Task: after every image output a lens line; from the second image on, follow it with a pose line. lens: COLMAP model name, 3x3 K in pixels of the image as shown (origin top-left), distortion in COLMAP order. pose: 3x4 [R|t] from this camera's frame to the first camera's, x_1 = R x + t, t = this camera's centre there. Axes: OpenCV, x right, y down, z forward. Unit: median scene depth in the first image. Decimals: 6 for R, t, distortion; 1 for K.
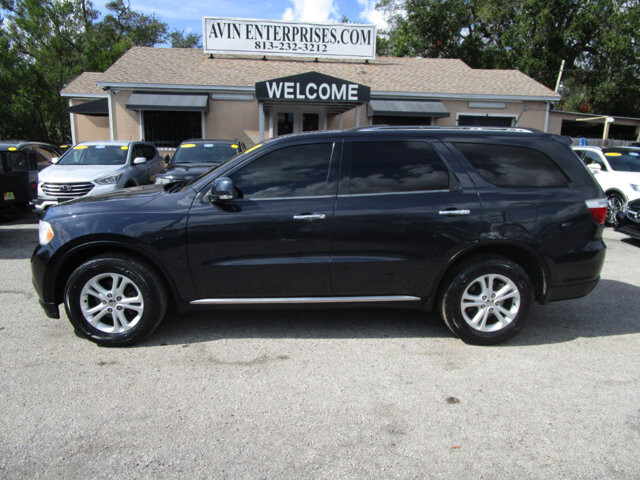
lens RADIAL K [[465.2, 0, 313.6], [0, 465.2, 231.3], [0, 0, 1]] dist [-0.011827, 0.011471]
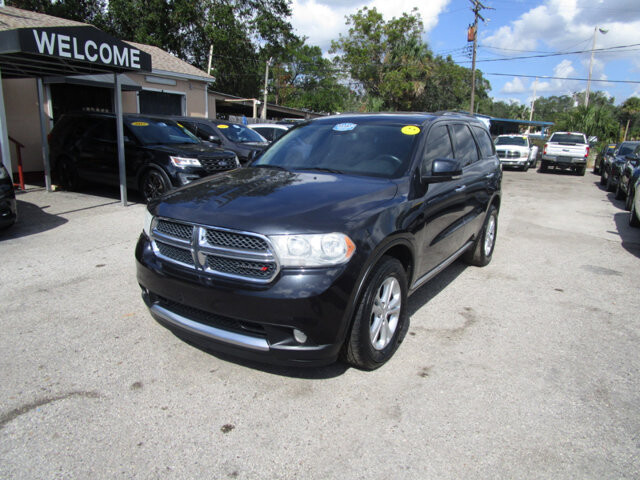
lens RADIAL K [[465.2, 0, 337.4], [0, 465.2, 219.2], [0, 0, 1]] dist [-0.011827, 0.011471]
pose [[0.563899, -0.155061, 0.811156, -0.451317], [0.132127, 0.986502, 0.096728, -0.042323], [-0.815206, 0.052631, 0.576775, 0.224753]]
